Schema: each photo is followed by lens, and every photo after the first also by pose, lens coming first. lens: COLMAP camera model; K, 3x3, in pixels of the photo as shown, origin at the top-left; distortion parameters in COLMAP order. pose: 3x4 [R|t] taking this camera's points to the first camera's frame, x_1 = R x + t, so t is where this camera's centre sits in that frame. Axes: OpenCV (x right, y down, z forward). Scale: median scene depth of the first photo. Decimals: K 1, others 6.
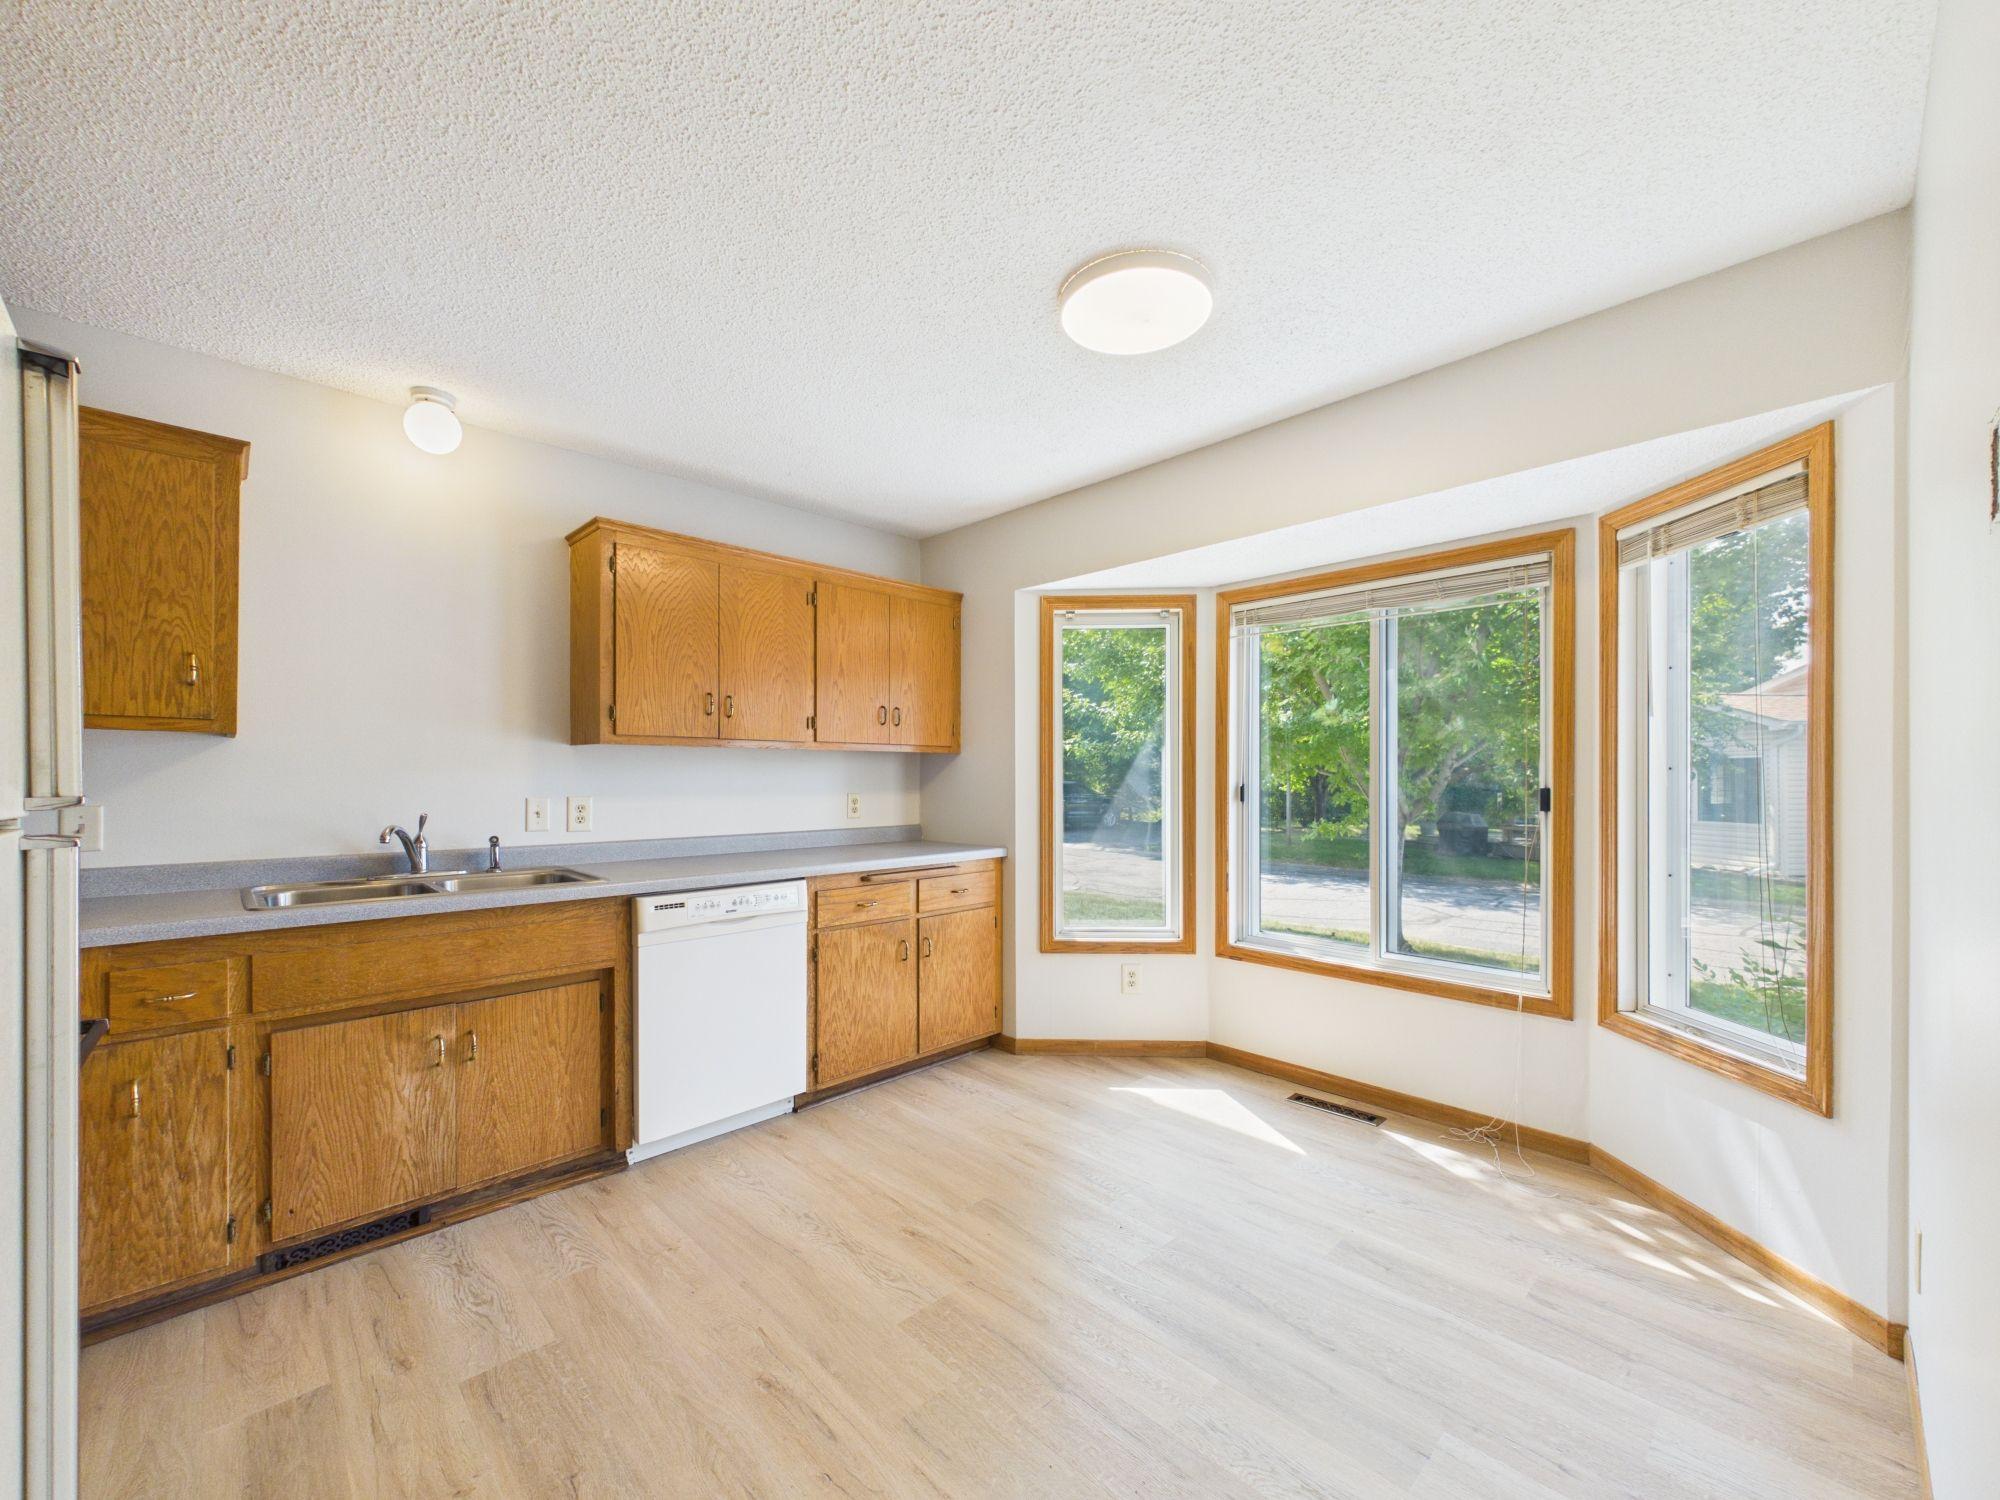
lens RADIAL K [[799.2, 0, 1005.7], [0, 799.2, 766.5], [0, 0, 1]] dist [-0.002160, -0.000056]
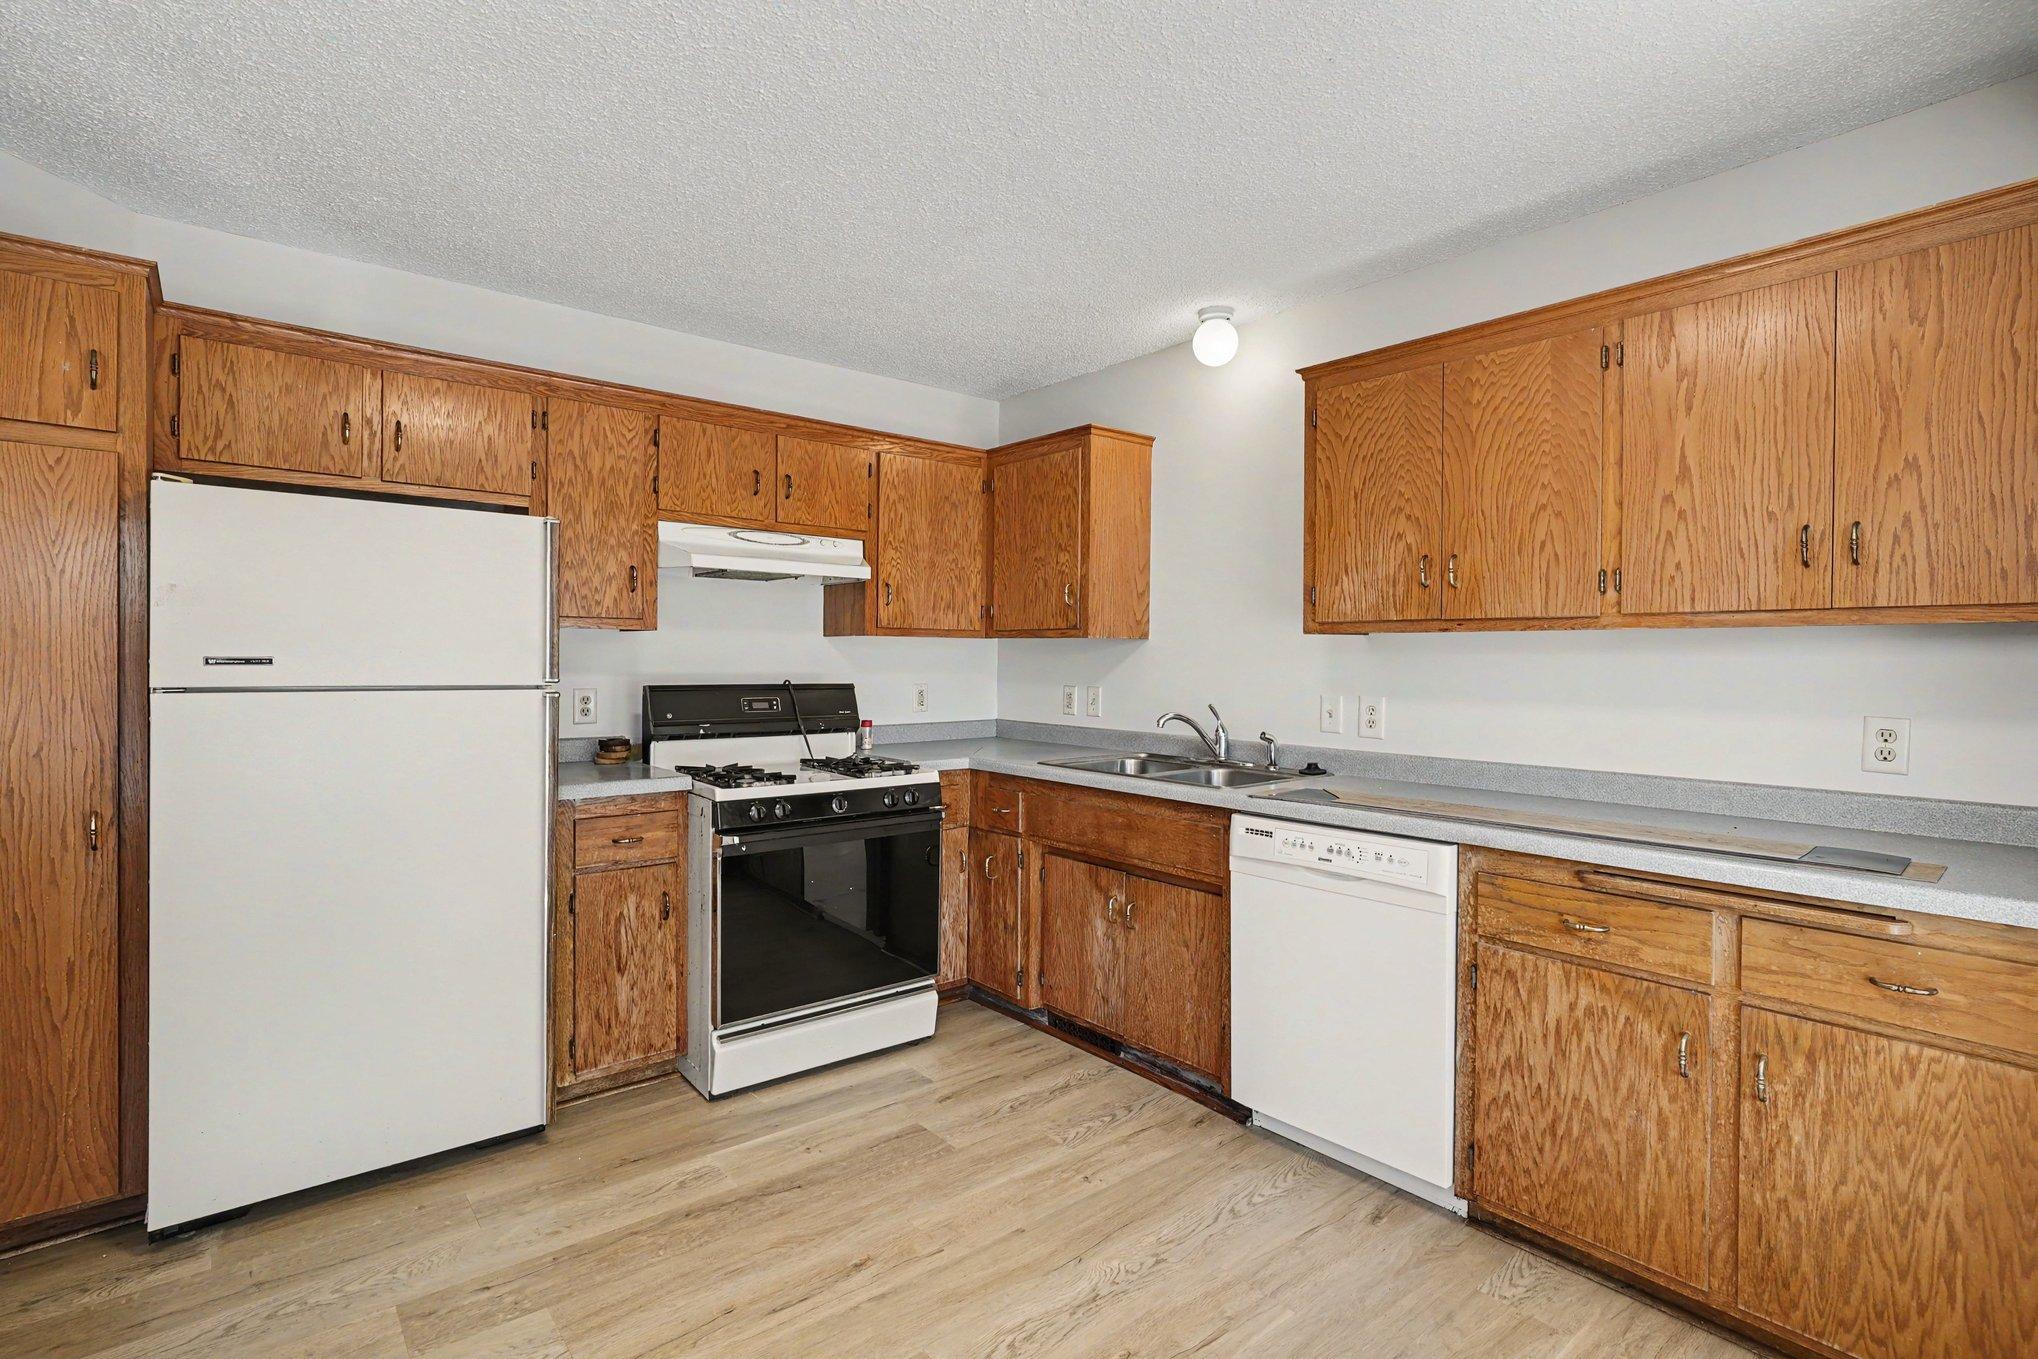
lens RADIAL K [[975.3, 0, 1023.6], [0, 975.3, 669.5], [0, 0, 1]] dist [0.001599, -0.000161]
pose [[-0.081329, 0.011375, -0.996622, 0.557843], [0.006001, 0.999922, 0.010923, -0.003820], [0.996669, -0.005092, -0.081391, 0.789599]]
